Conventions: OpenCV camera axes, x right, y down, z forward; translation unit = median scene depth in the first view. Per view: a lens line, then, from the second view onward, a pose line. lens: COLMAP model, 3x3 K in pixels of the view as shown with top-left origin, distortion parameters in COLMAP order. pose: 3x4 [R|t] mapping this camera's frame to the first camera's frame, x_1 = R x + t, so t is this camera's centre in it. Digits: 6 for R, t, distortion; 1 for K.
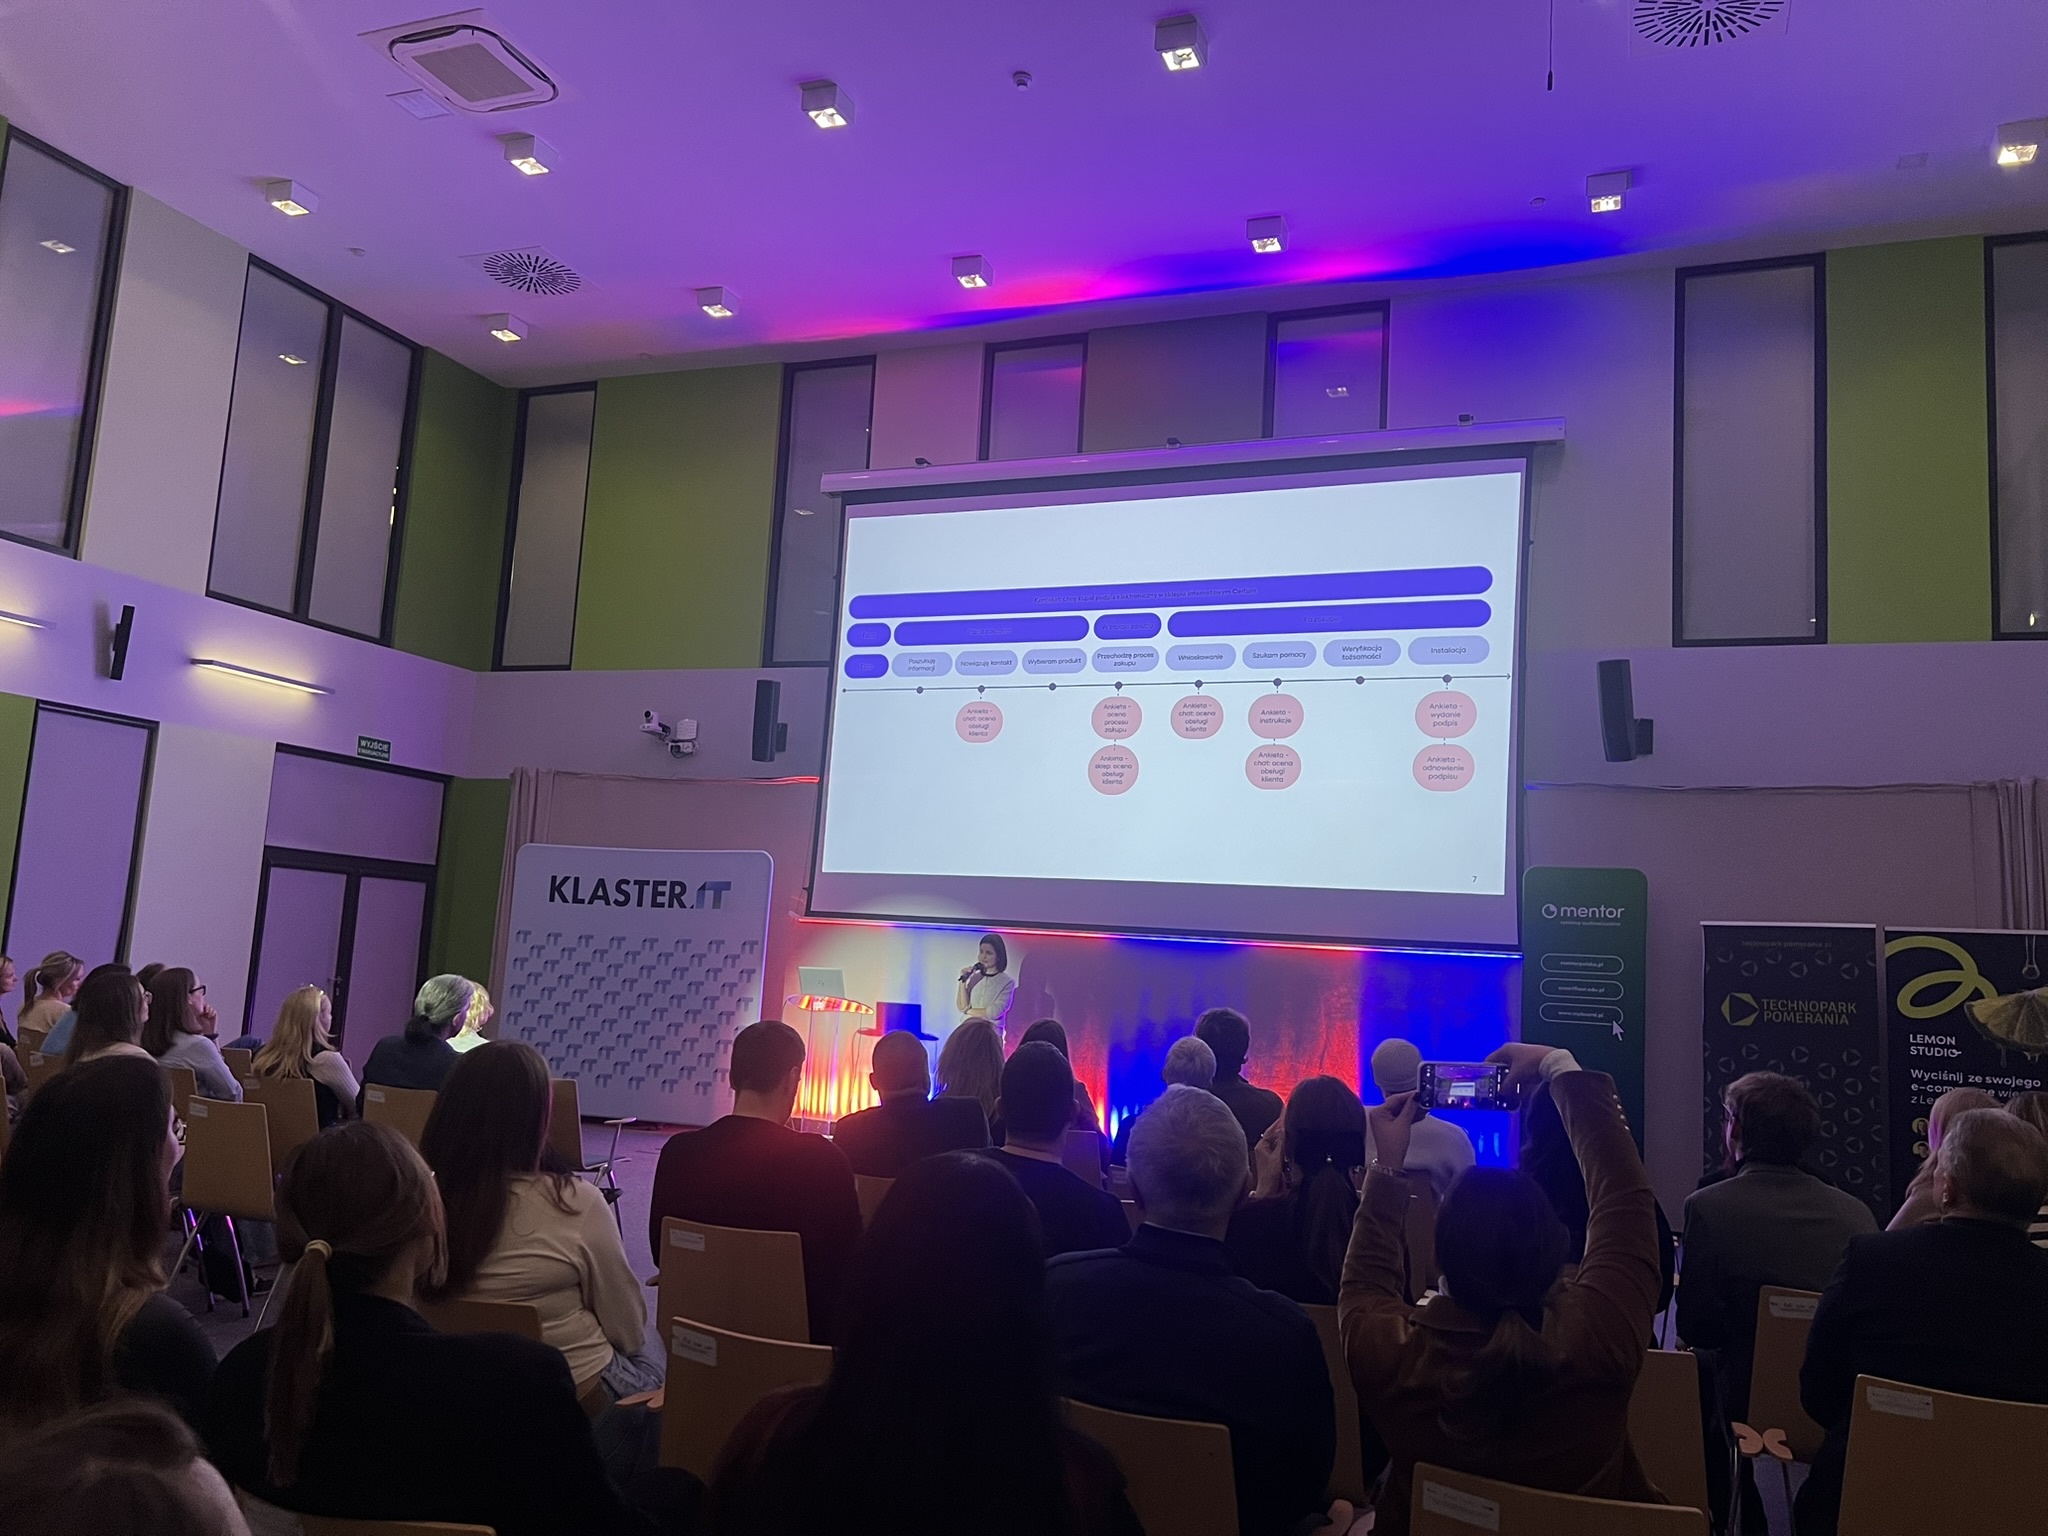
lens RADIAL K [[1516.7, 0, 1030.0], [0, 1516.7, 772.0], [0, 0, 1]] dist [0.045786, -0.044087]
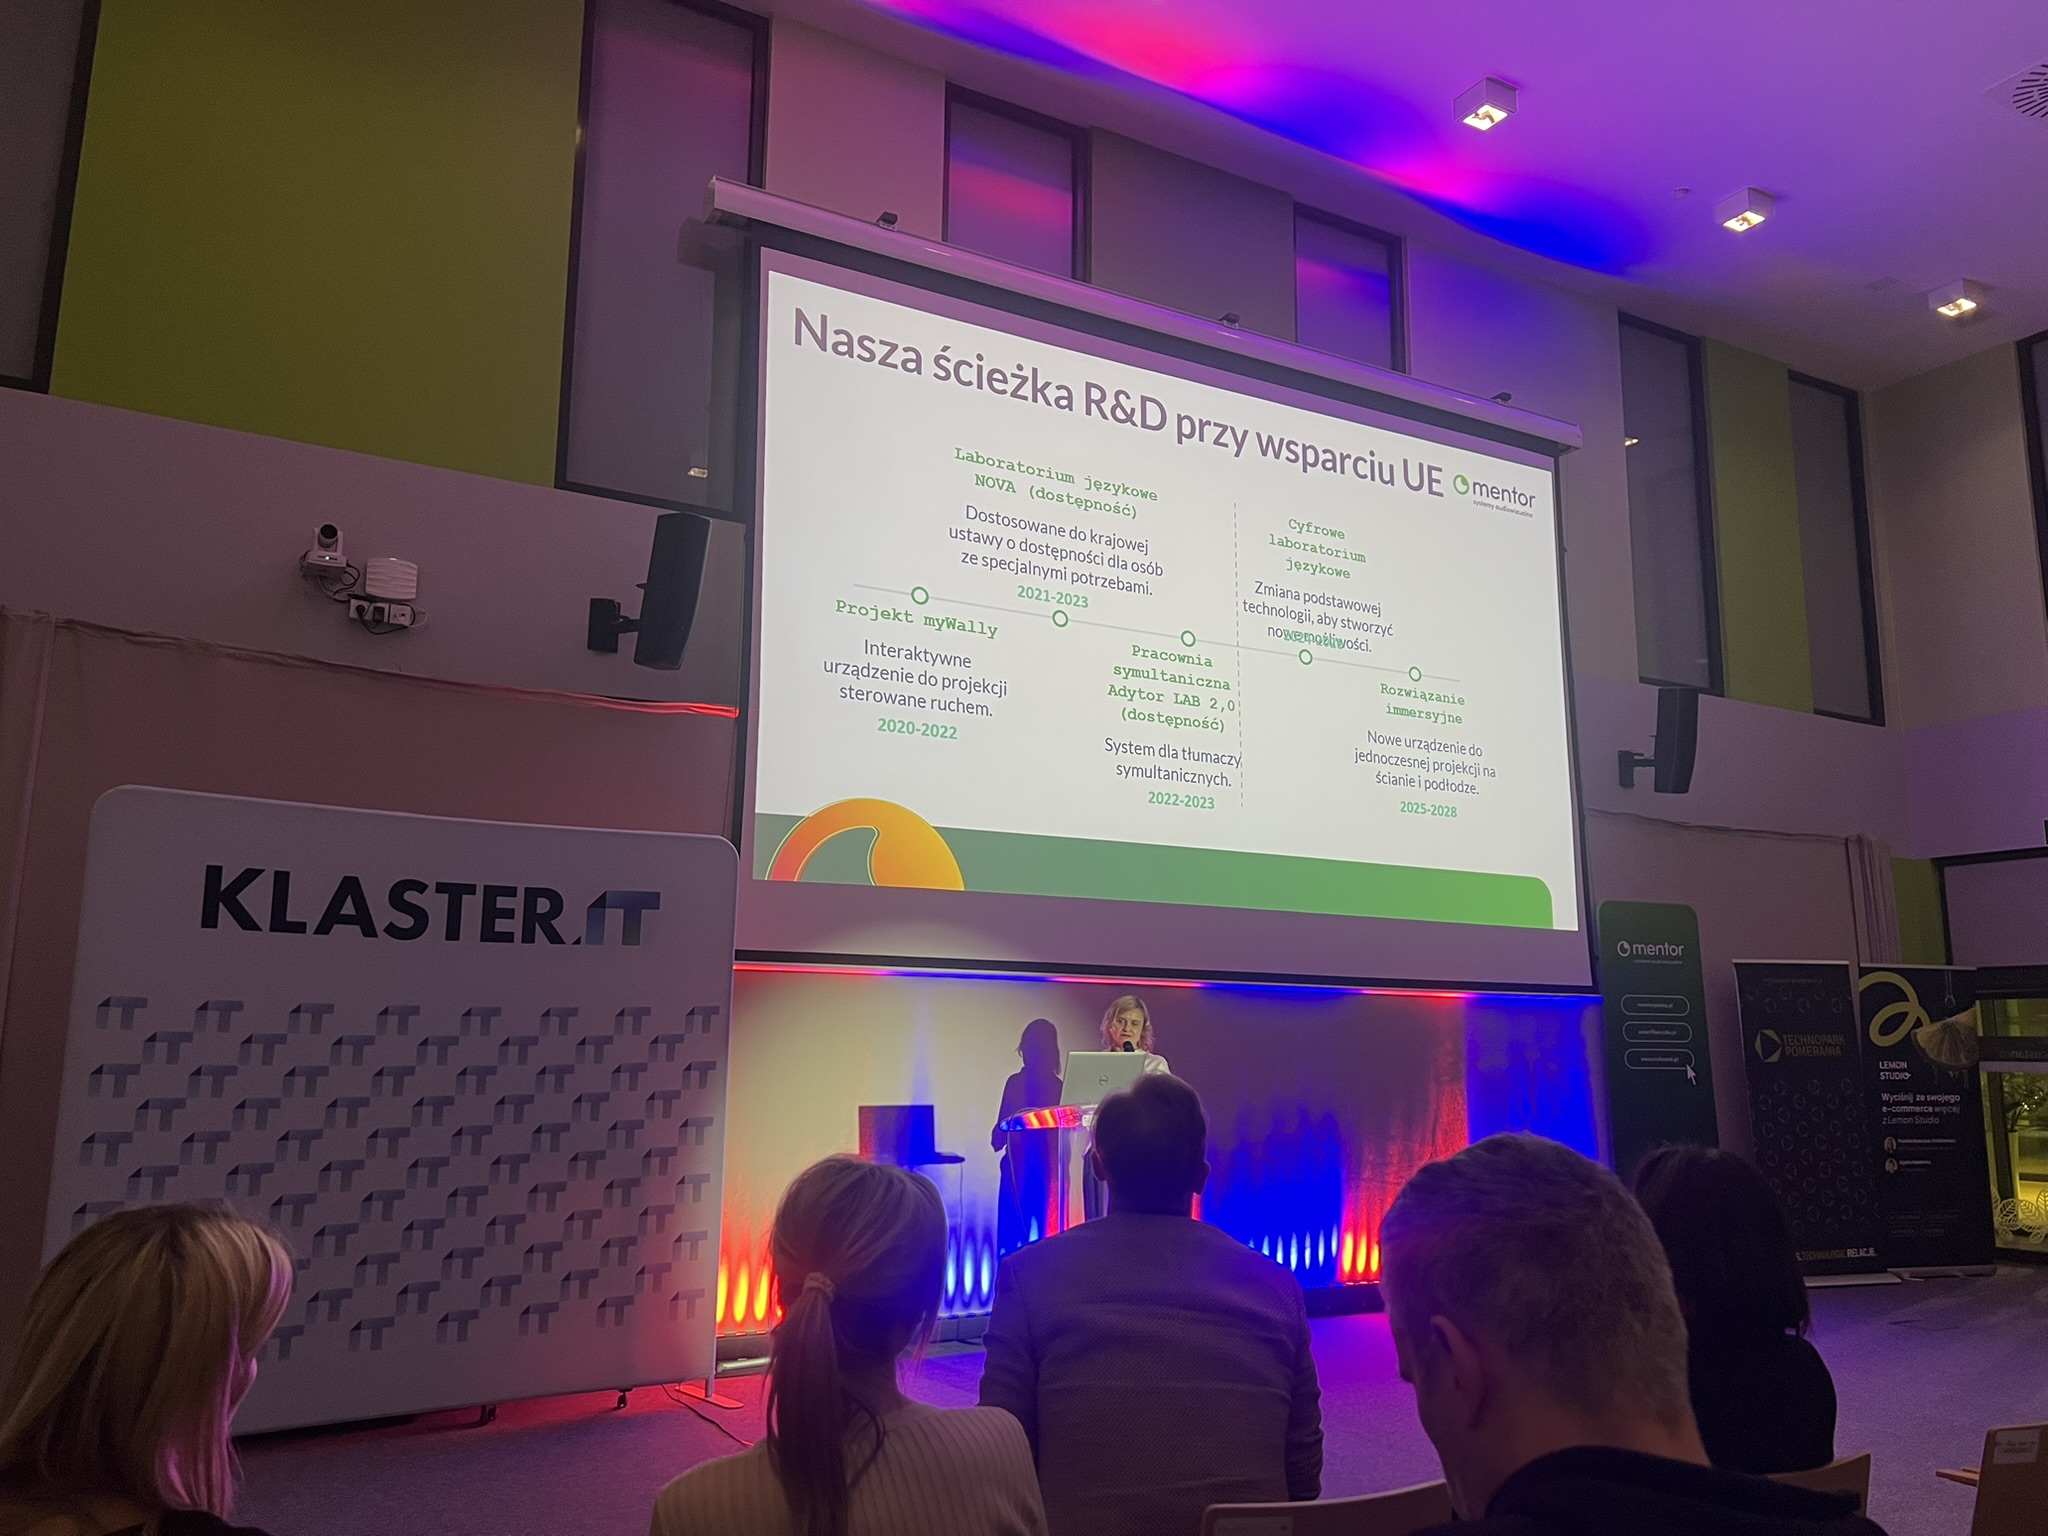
lens RADIAL K [[1516.7, 0, 1008.0], [0, 1516.7, 772.0], [0, 0, 1]] dist [0.045786, -0.044087]
pose [[0.647176, 0.086002, 0.757474, -0.512712], [-0.071162, 0.996093, -0.052295, 0.050430], [-0.759012, -0.020059, 0.650767, 0.578214]]
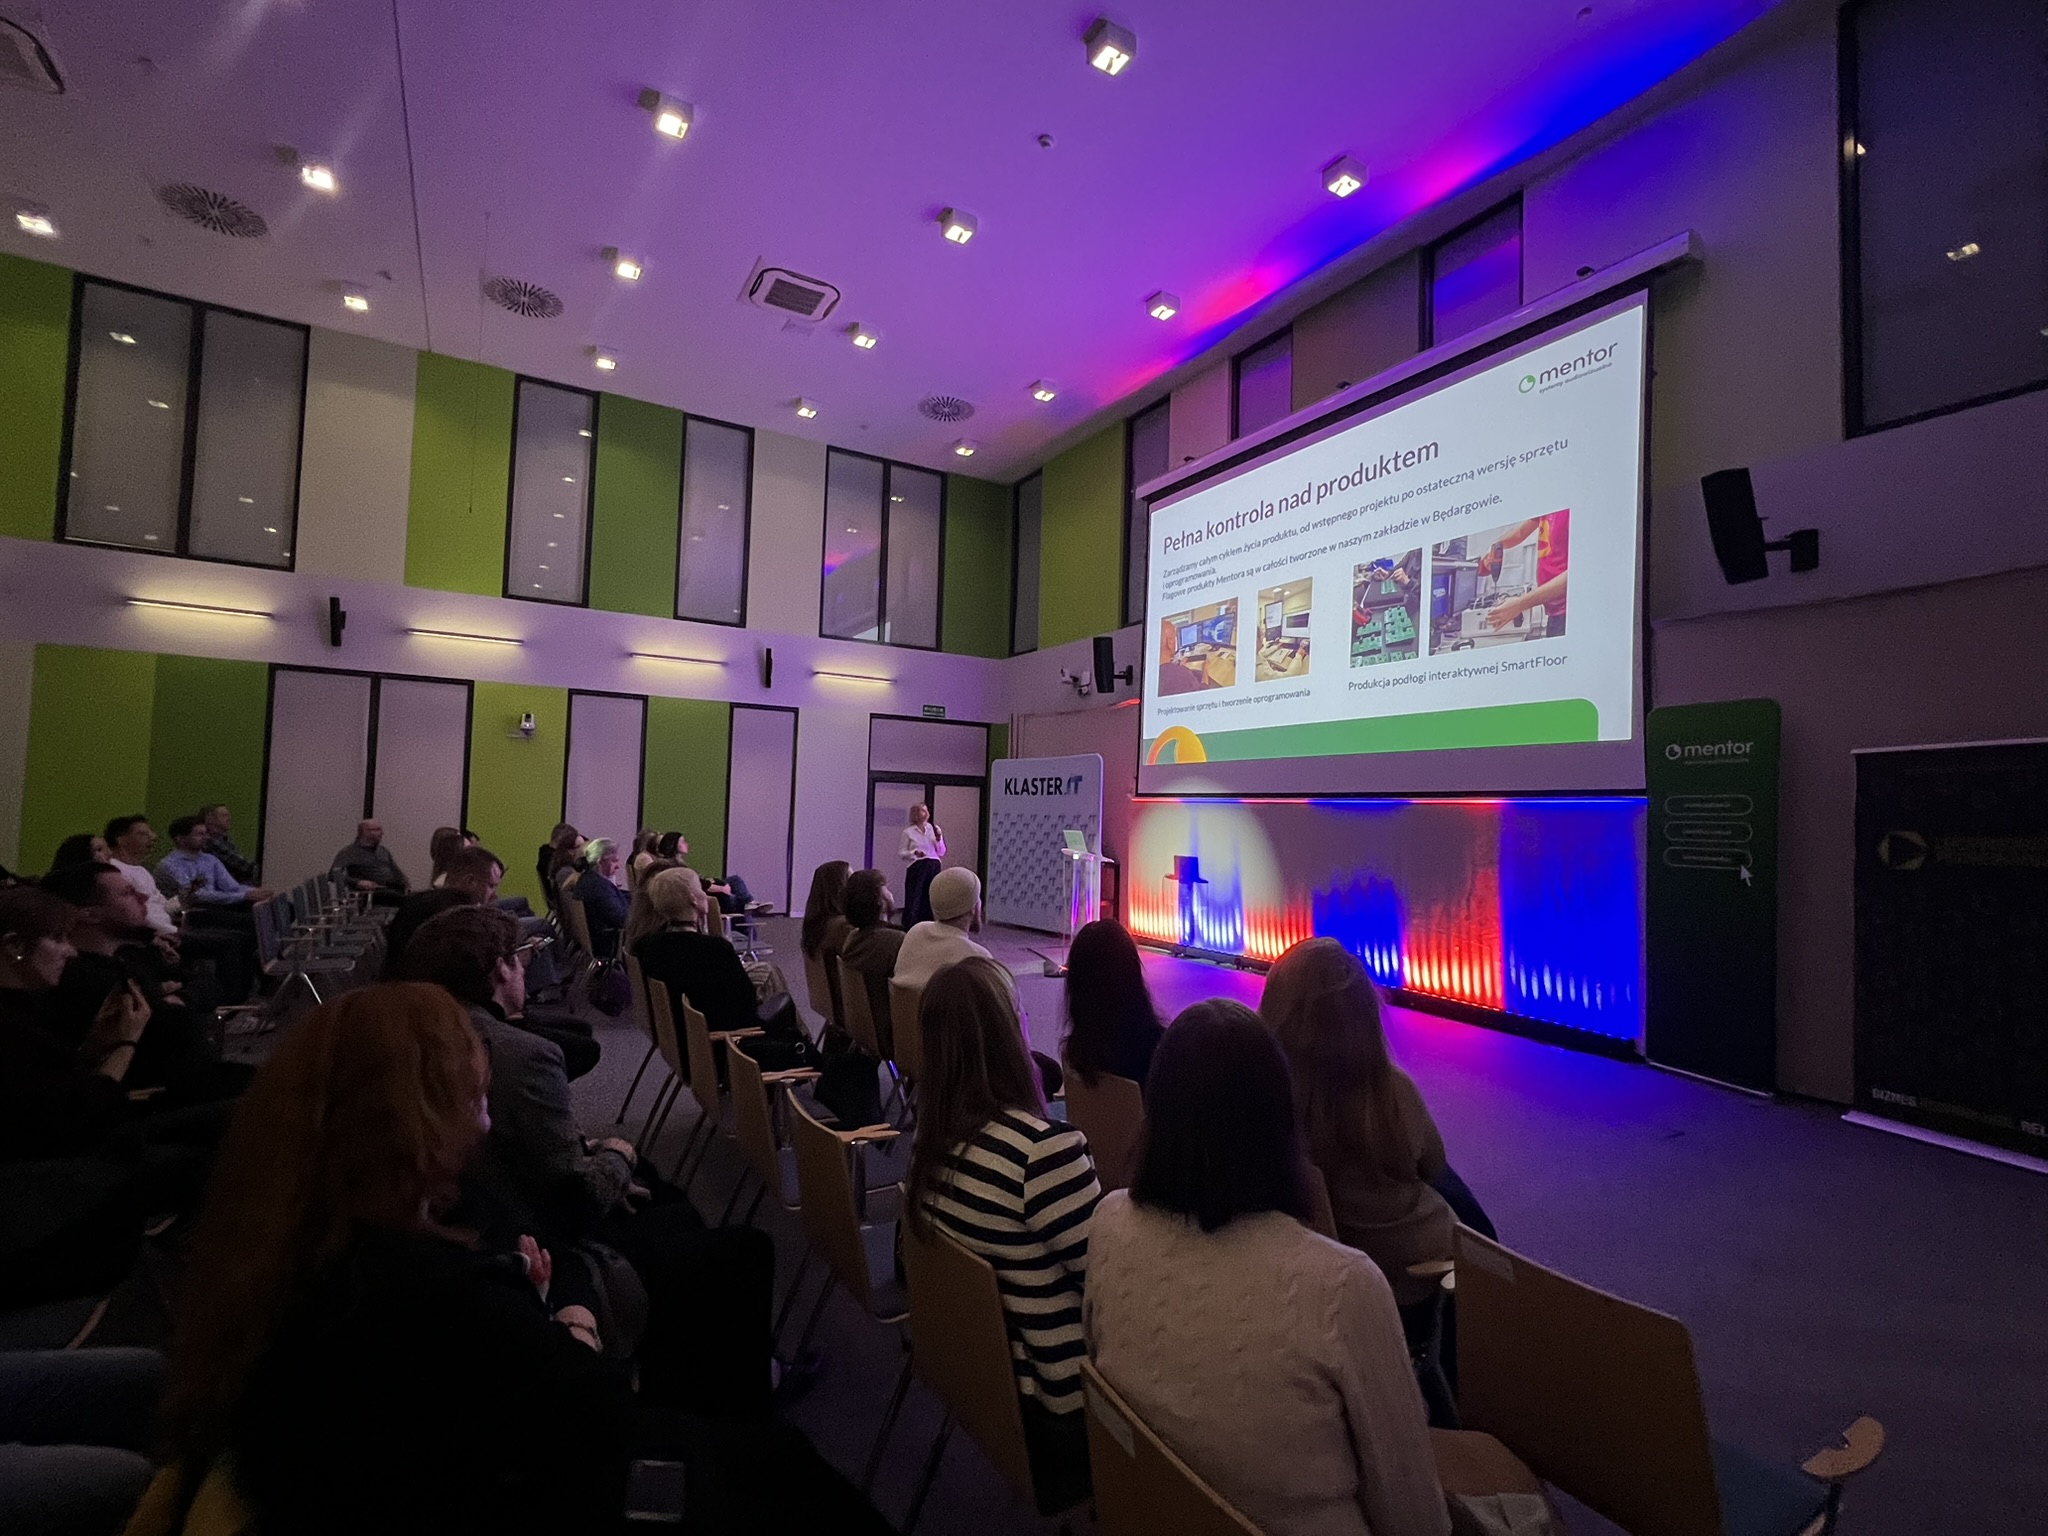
lens RADIAL K [[926.8, 0, 1028.0], [0, 926.8, 762.6], [0, 0, 1]] dist [-0.010807, -0.000508]
pose [[0.786307, -0.067814, -0.614103, 0.318270], [0.092140, 0.995714, 0.008023, 0.047598], [0.610927, -0.062892, 0.789185, 0.253726]]
